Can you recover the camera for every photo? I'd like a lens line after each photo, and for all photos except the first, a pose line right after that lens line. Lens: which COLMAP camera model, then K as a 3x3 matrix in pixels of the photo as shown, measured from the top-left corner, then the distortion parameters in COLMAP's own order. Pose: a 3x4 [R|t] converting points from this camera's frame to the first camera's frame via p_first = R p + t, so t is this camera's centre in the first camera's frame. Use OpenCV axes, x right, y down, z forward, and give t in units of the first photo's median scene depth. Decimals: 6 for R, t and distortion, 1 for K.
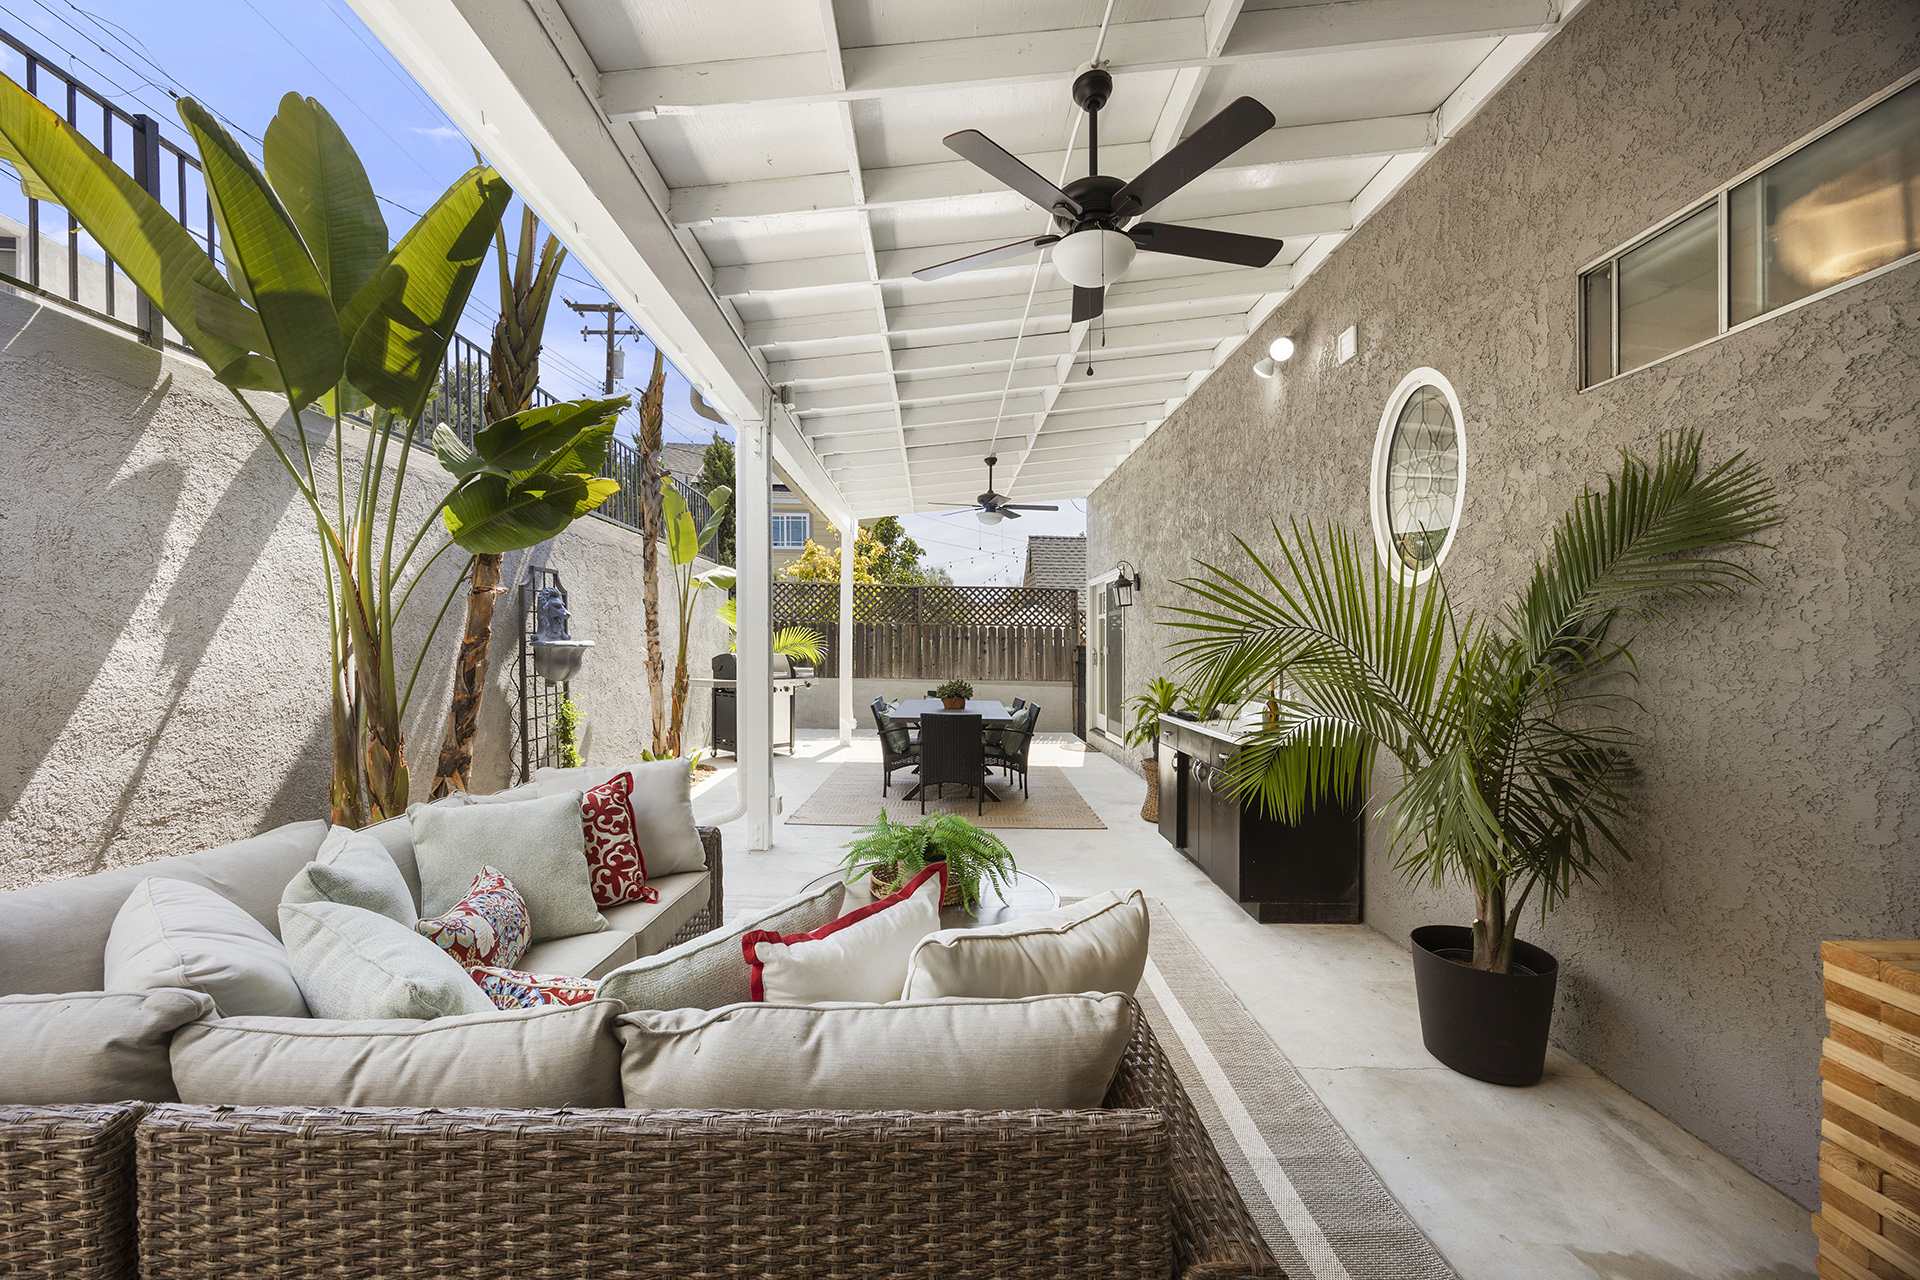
lens RADIAL K [[745.1, 0, 957.8], [0, 745.1, 633.7], [0, 0, 1]] dist [-0.002860, -0.000278]
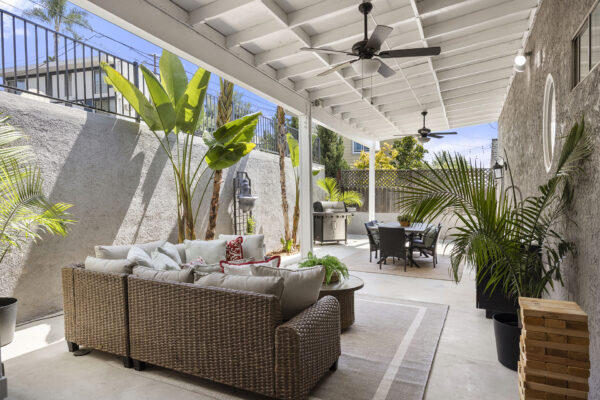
lens RADIAL K [[375.5, 0, 300.6], [0, 375.5, 201.7], [0, 0, 1]] dist [-0.005315, 0.002003]
pose [[0.899577, 0.002294, -0.436756, 0.438471], [0.009492, 0.999647, 0.024802, -0.009398], [0.436659, -0.026457, 0.899238, -0.329952]]
